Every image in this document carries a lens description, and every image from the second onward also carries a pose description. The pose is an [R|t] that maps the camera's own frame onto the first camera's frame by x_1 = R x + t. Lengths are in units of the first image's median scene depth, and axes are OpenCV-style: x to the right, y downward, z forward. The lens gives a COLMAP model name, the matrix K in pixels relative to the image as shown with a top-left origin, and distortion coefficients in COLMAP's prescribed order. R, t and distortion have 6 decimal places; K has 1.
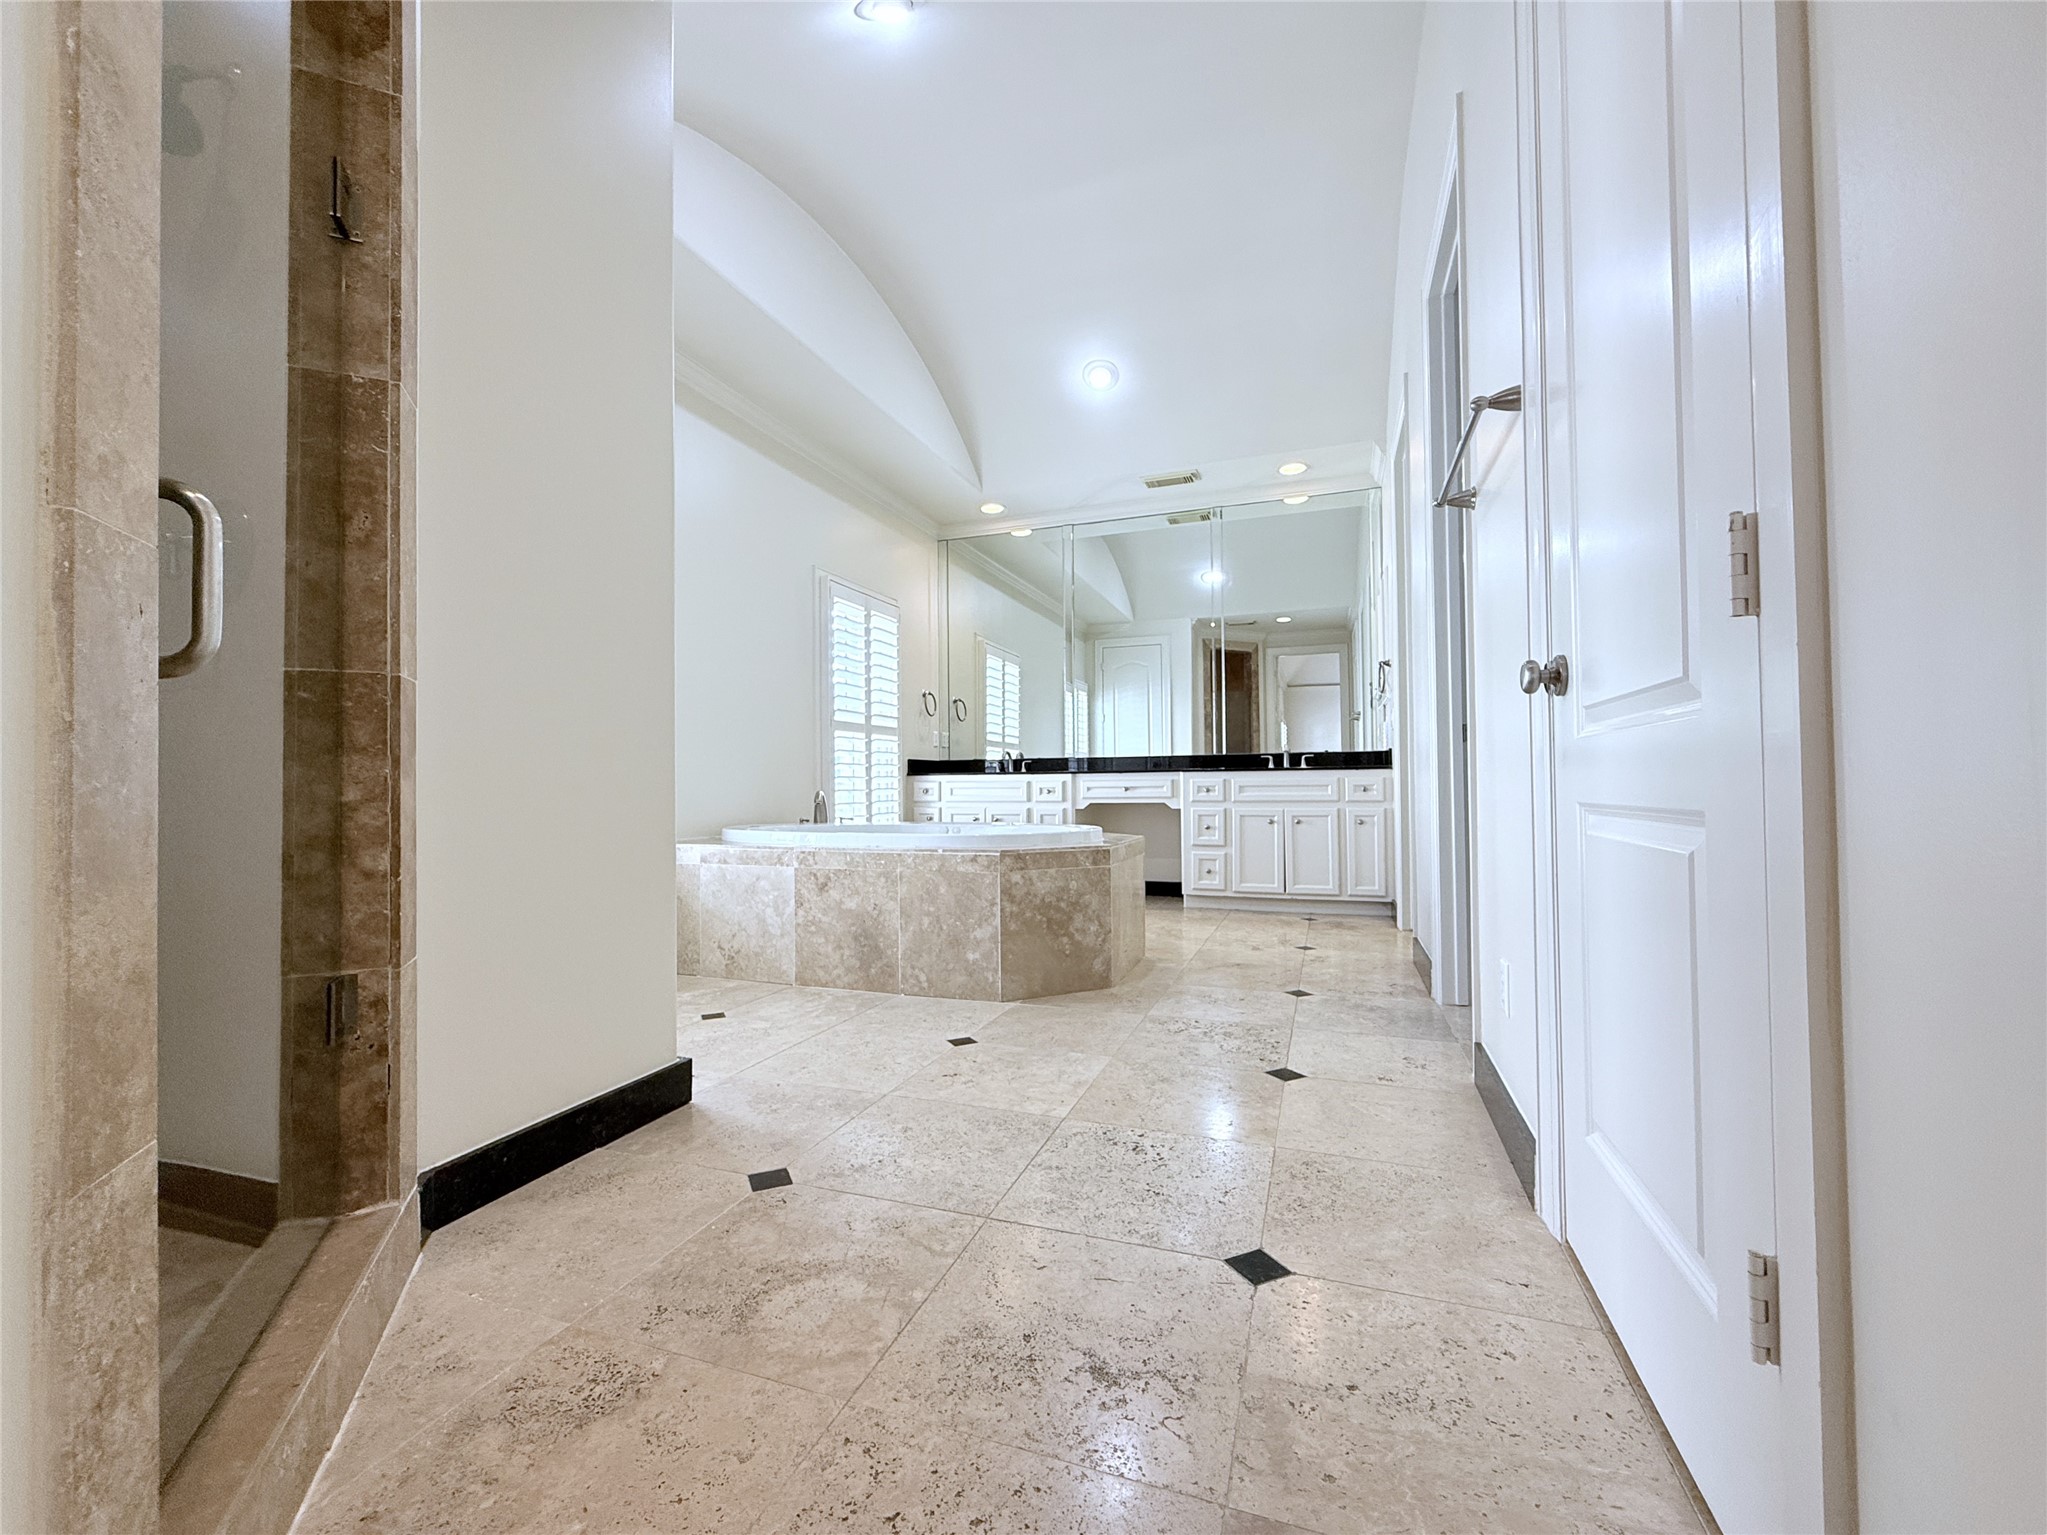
lens RADIAL K [[814.5, 0, 1031.5], [0, 814.5, 772.1], [0, 0, 1]] dist [-0.001721, 0.000538]
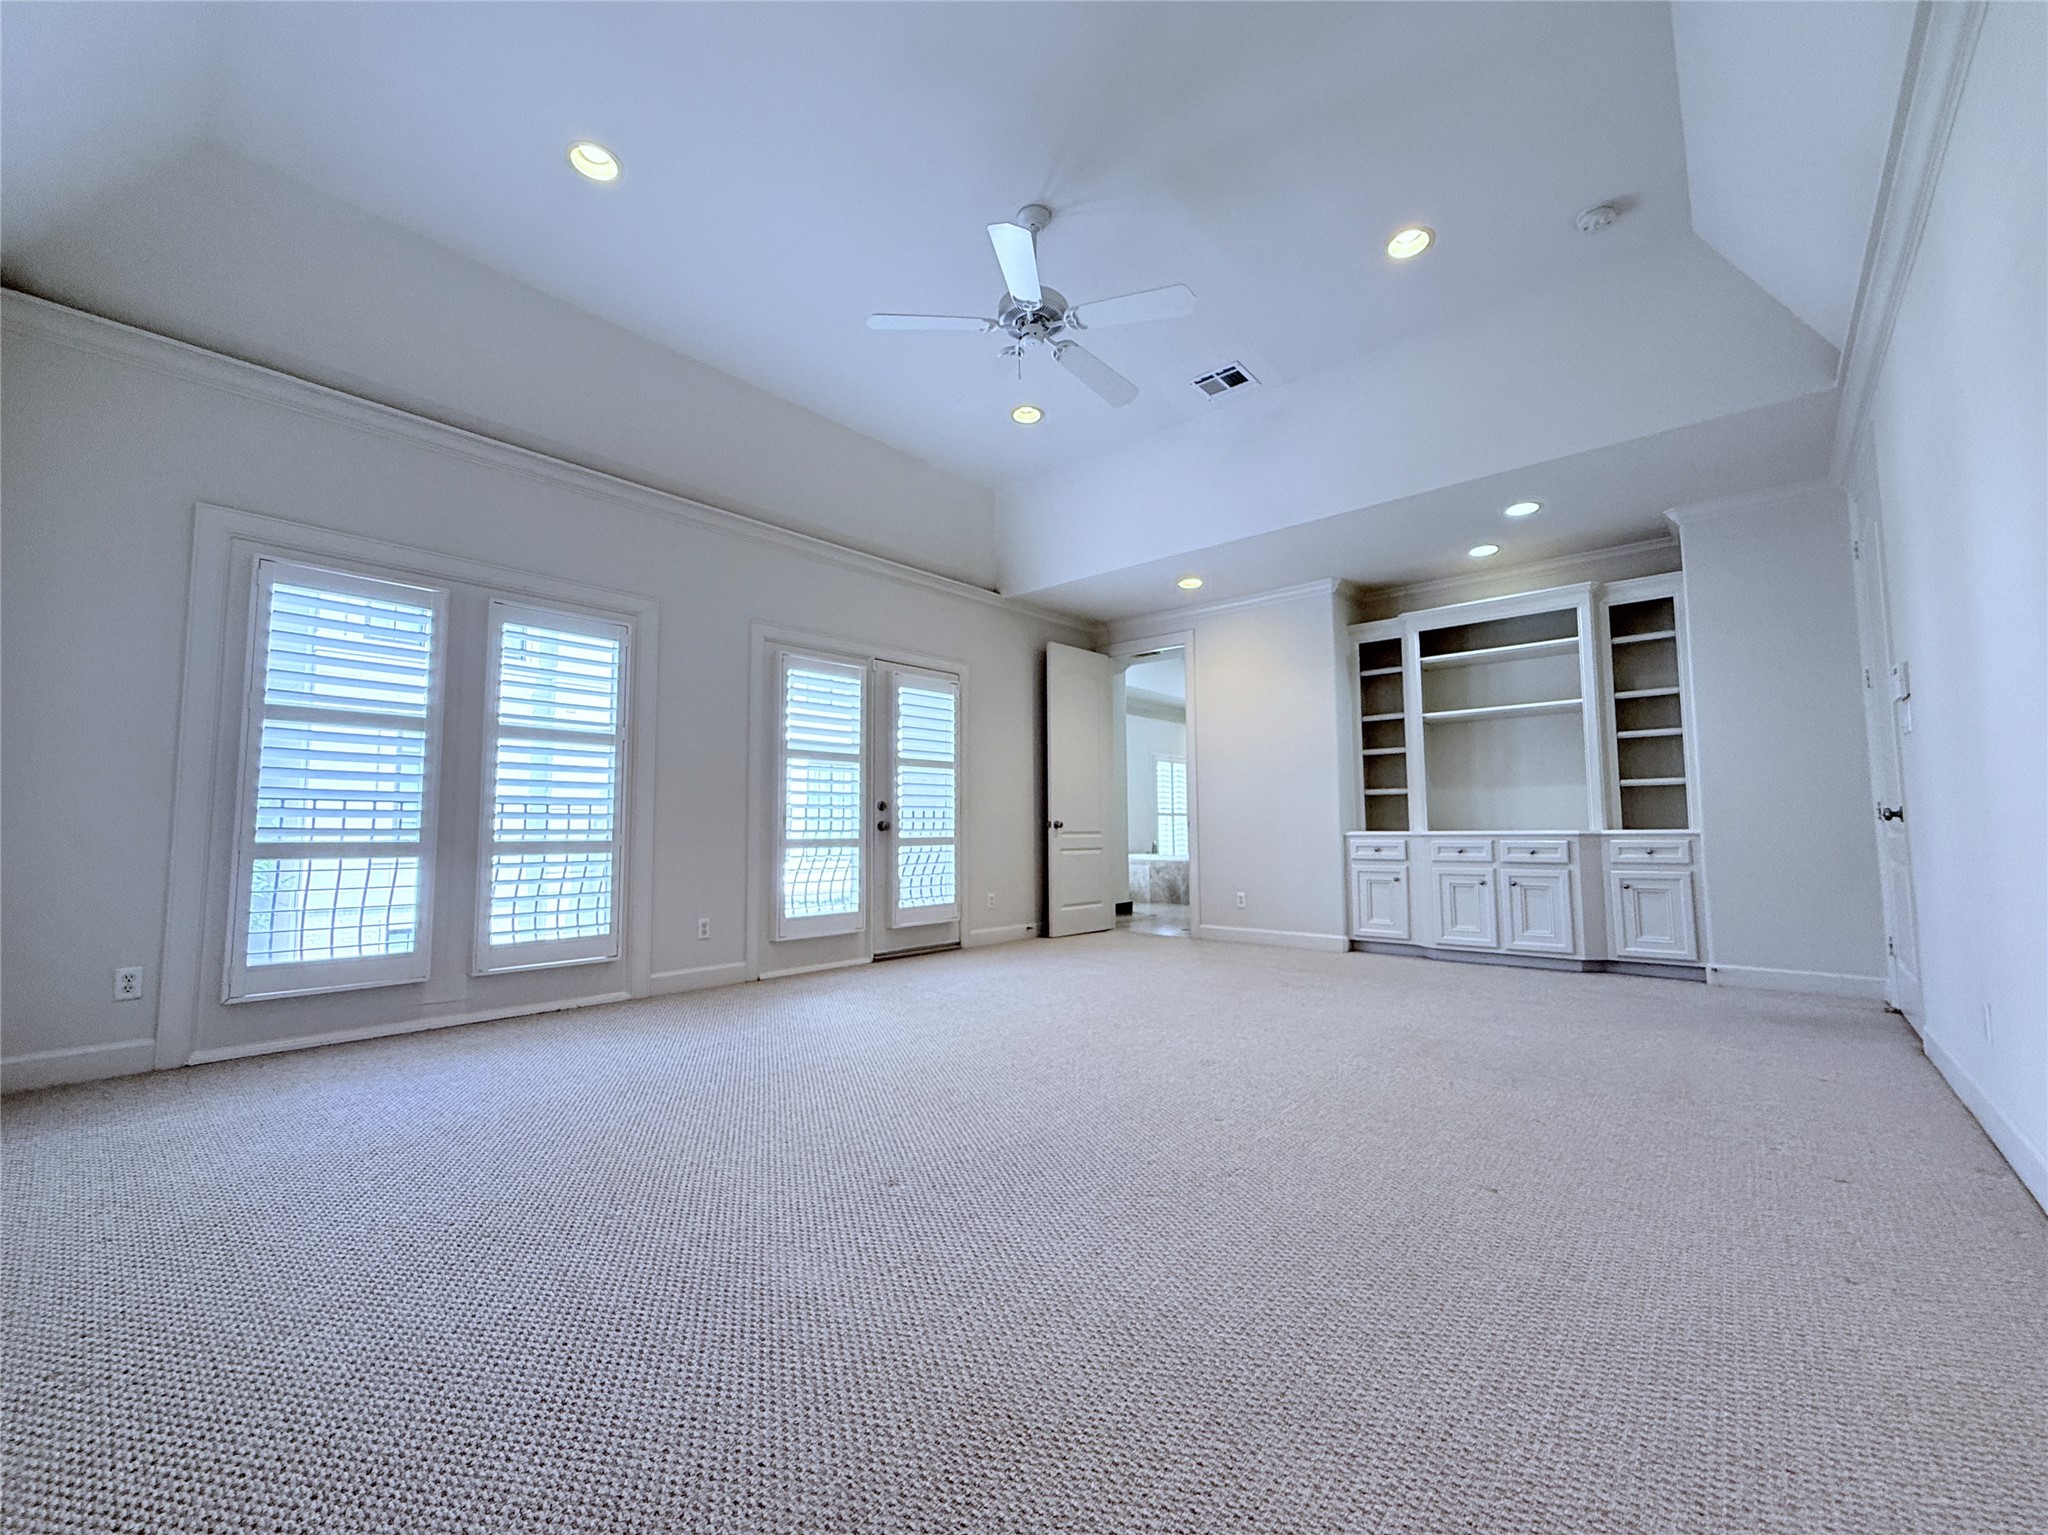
lens RADIAL K [[814.9, 0, 1029.6], [0, 814.9, 773.5], [0, 0, 1]] dist [-0.001721, 0.000538]
pose [[0.930922, -0.013407, -0.364971, 0.414929], [-0.010139, 0.997992, -0.062522, -0.036185], [0.365077, 0.061903, 0.928917, -2.025882]]
